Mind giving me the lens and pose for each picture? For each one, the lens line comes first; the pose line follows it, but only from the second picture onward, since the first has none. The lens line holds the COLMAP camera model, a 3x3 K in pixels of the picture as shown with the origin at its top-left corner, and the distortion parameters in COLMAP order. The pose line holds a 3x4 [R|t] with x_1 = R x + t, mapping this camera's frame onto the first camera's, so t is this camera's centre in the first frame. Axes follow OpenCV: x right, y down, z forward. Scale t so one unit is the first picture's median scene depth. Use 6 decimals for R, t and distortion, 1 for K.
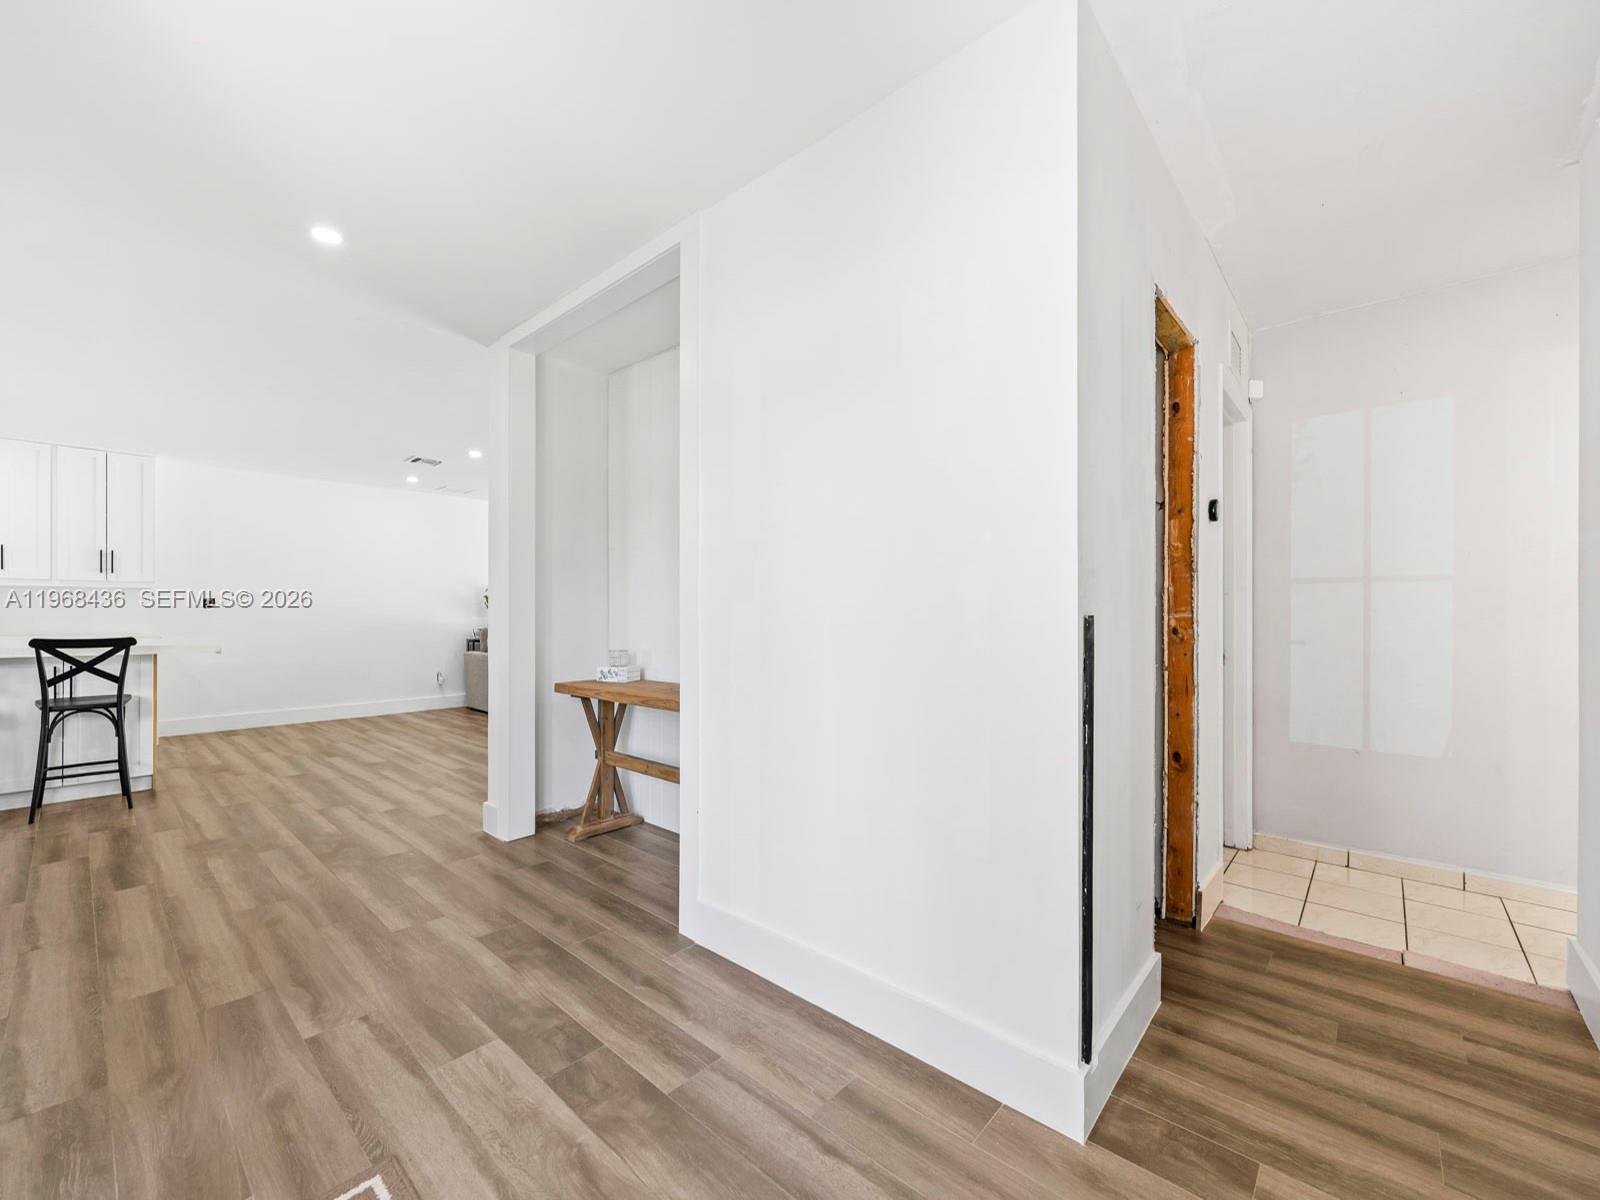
lens RADIAL K [[653.4, 0, 790.7], [0, 653.4, 609.8], [0, 0, 1]] dist [0.000205, -0.000548]
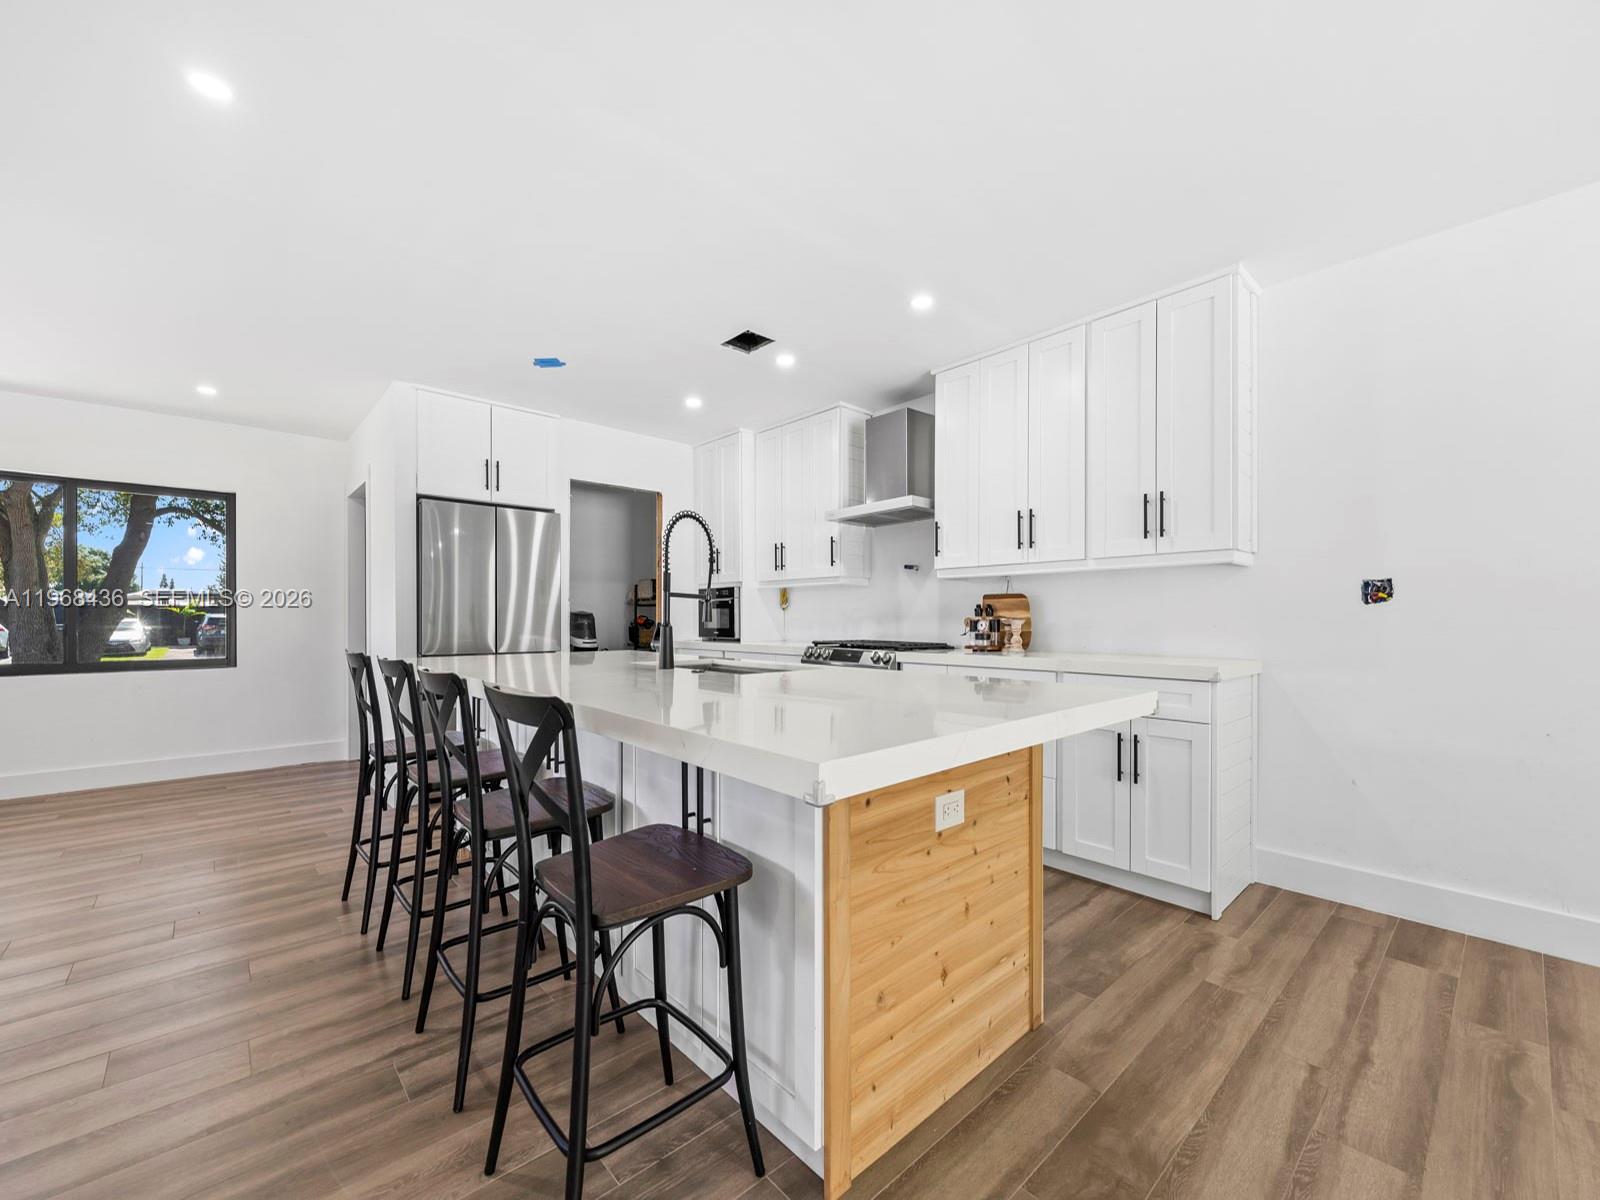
lens RADIAL K [[653.4, 0, 803.5], [0, 653.4, 616.0], [0, 0, 1]] dist [0.000205, -0.000548]
pose [[-0.093126, -0.009475, -0.995609, -1.379771], [0.004759, 0.999939, -0.009961, 0.022651], [0.995643, -0.005666, -0.093075, 2.073041]]
